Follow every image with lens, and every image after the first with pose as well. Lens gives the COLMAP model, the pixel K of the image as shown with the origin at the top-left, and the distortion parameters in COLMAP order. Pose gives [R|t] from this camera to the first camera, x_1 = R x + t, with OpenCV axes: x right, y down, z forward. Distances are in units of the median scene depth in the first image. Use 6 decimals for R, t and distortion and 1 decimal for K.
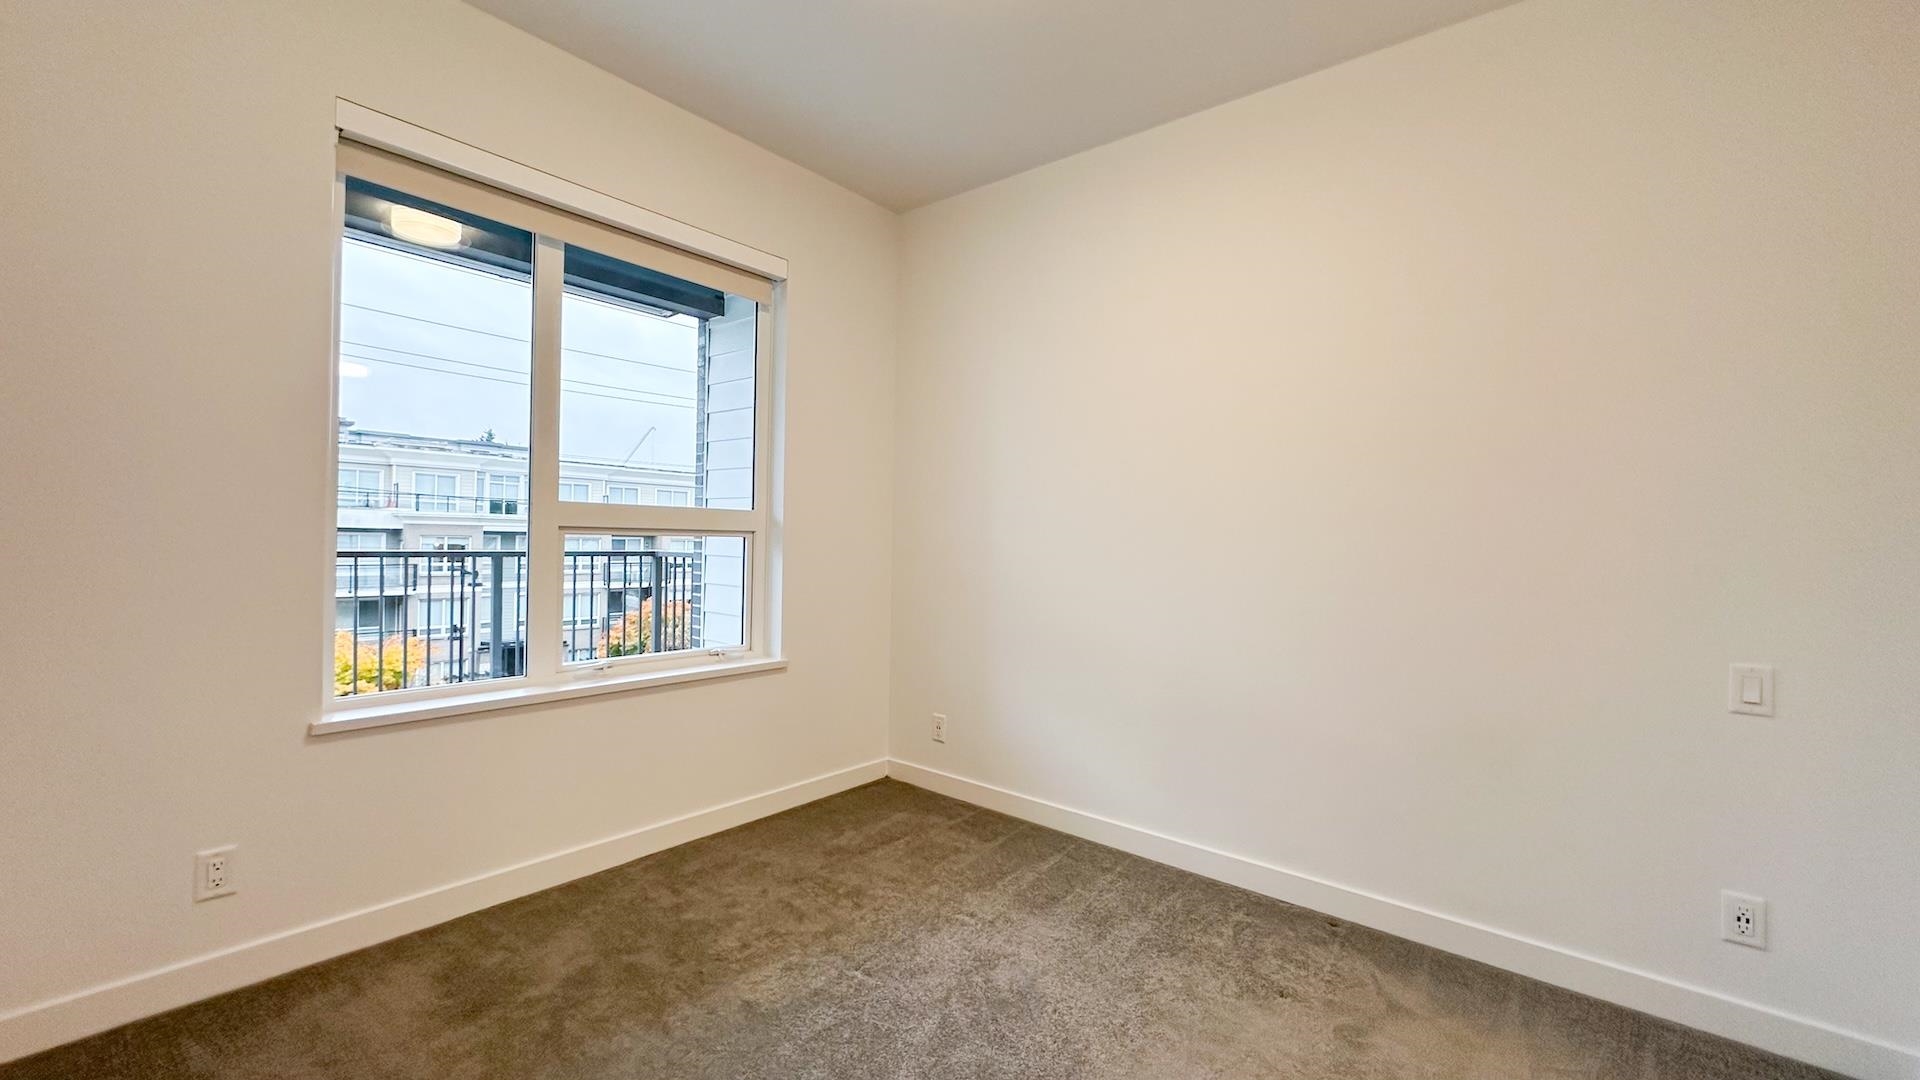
lens RADIAL K [[763.7, 0, 965.4], [0, 763.7, 540.8], [0, 0, 1]] dist [-0.002709, 0.000359]
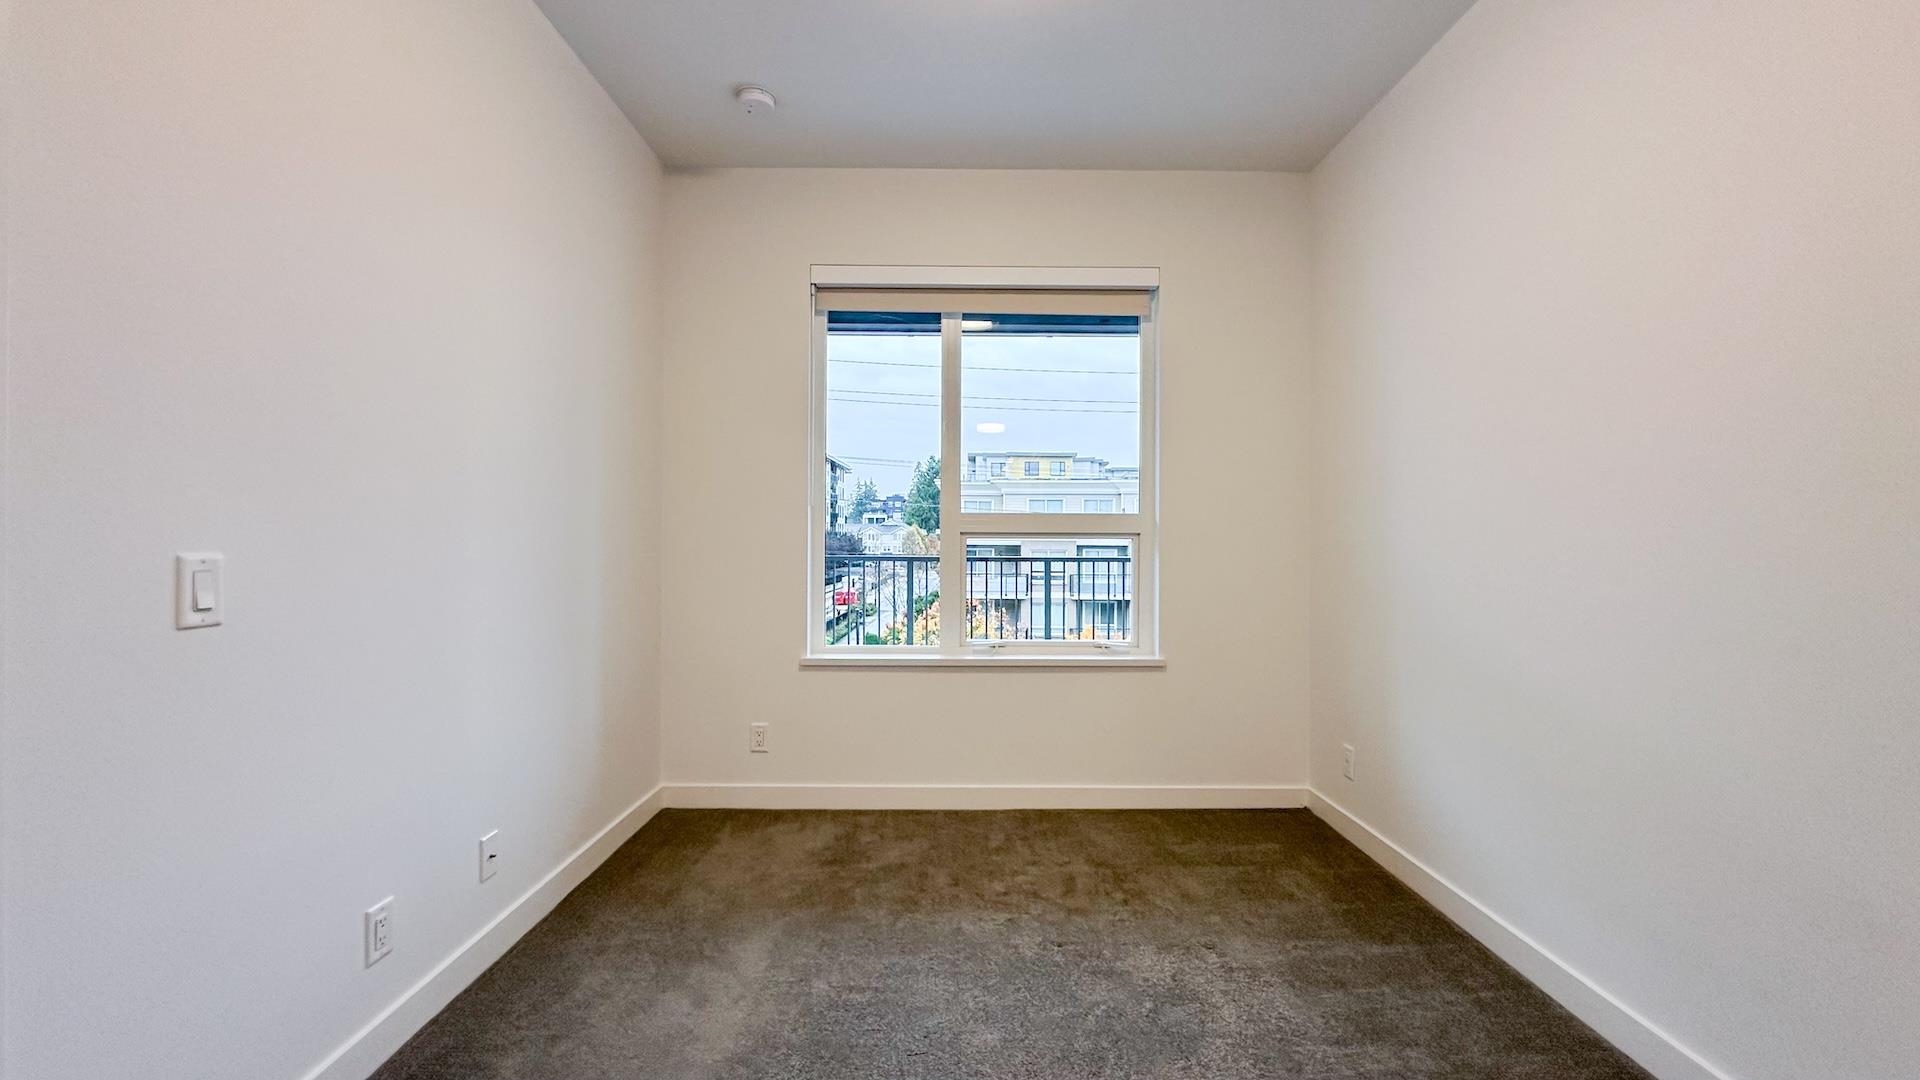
lens RADIAL K [[763.7, 0, 954.6], [0, 763.7, 540.2], [0, 0, 1]] dist [-0.002709, 0.000359]
pose [[0.633019, -0.021899, -0.773826, 0.483514], [0.006928, 0.999720, -0.022624, 0.025023], [0.774105, 0.008961, 0.632994, 0.185899]]
